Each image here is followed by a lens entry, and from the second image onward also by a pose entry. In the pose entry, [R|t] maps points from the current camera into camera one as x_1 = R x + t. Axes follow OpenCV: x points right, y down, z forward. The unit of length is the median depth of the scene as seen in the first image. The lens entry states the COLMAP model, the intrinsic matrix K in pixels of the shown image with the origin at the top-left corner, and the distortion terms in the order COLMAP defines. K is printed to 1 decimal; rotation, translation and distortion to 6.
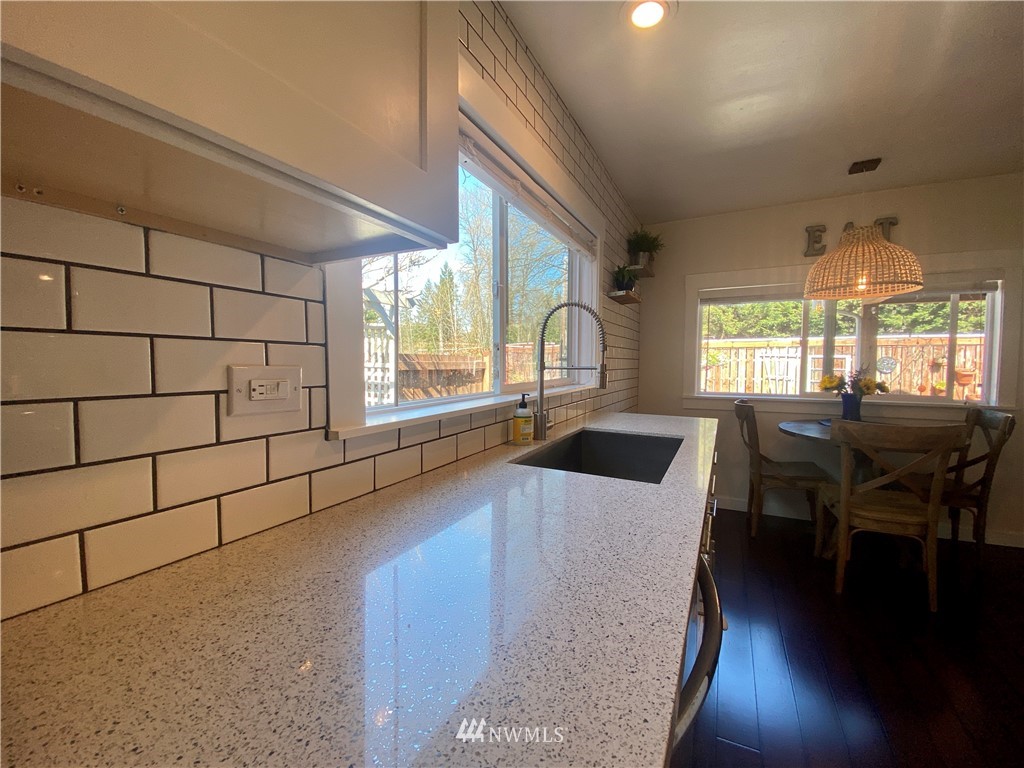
lens RADIAL K [[412.2, 0, 515.0], [0, 412.2, 382.7], [0, 0, 1]] dist [0.038821, -0.030252]
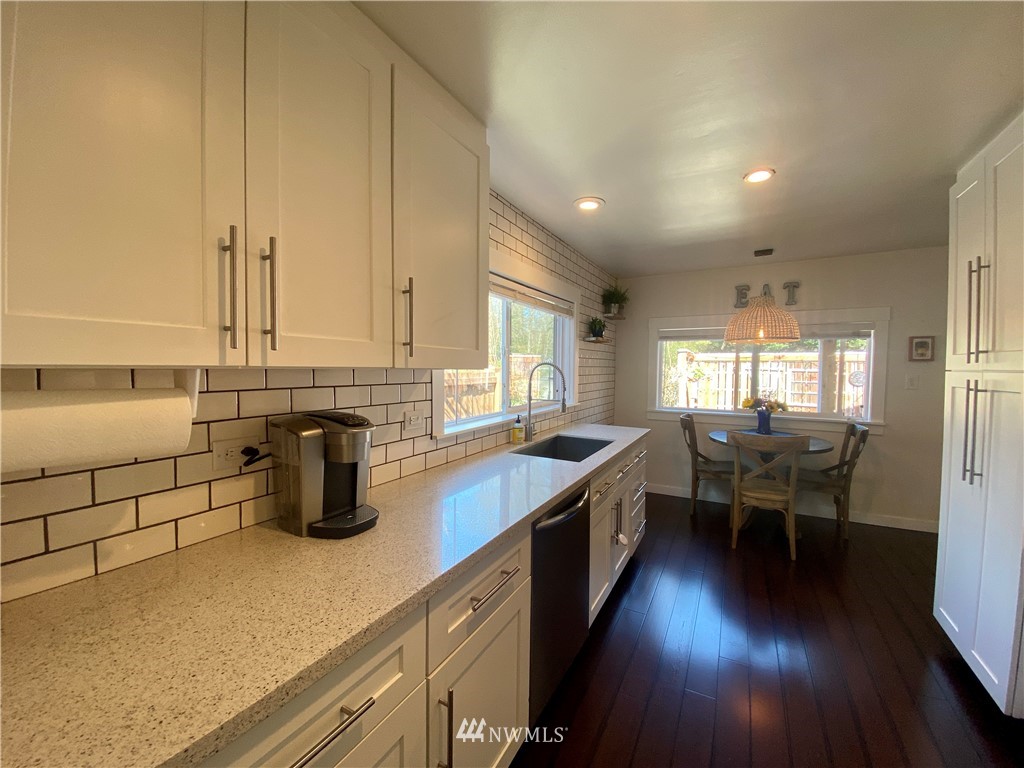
lens RADIAL K [[412.2, 0, 515.0], [0, 412.2, 382.7], [0, 0, 1]] dist [0.038821, -0.030252]
pose [[0.999653, 0.008675, -0.024880, 0.033128], [-0.008852, 0.999936, -0.007005, -0.068414], [0.024818, 0.007223, 0.999666, -0.528197]]
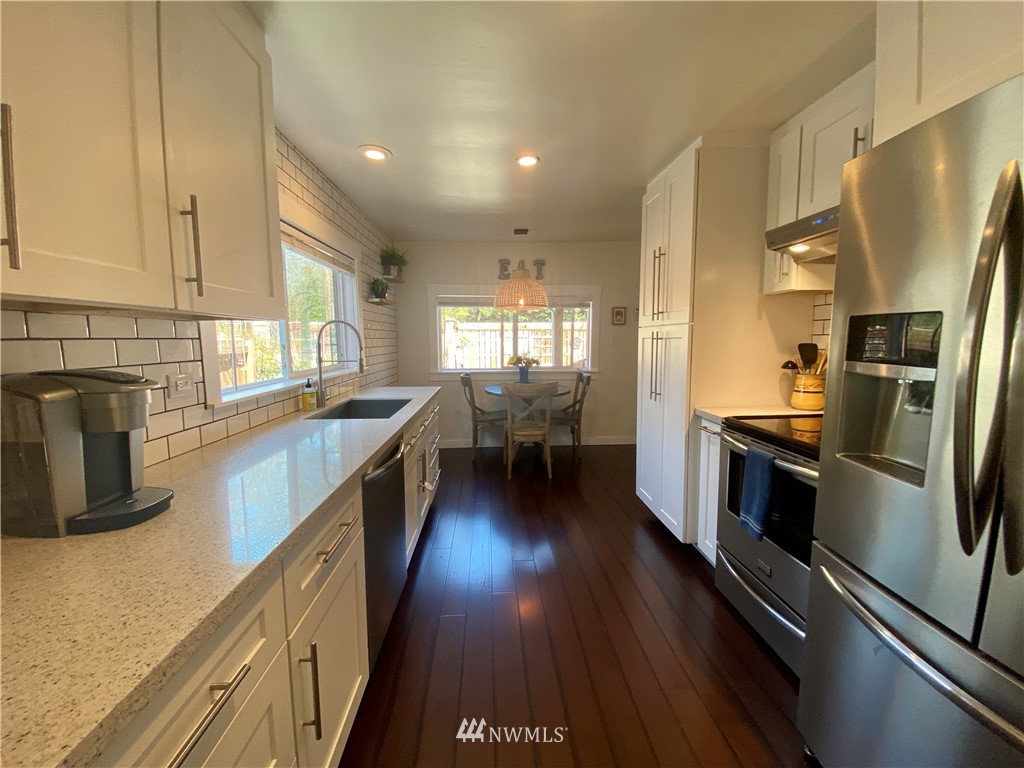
lens RADIAL K [[412.2, 0, 515.0], [0, 412.2, 382.7], [0, 0, 1]] dist [0.038821, -0.030252]
pose [[0.862165, -0.057656, 0.503336, -0.069621], [0.027035, 0.997324, 0.067933, -0.030837], [-0.505906, -0.044962, 0.861416, -0.542862]]
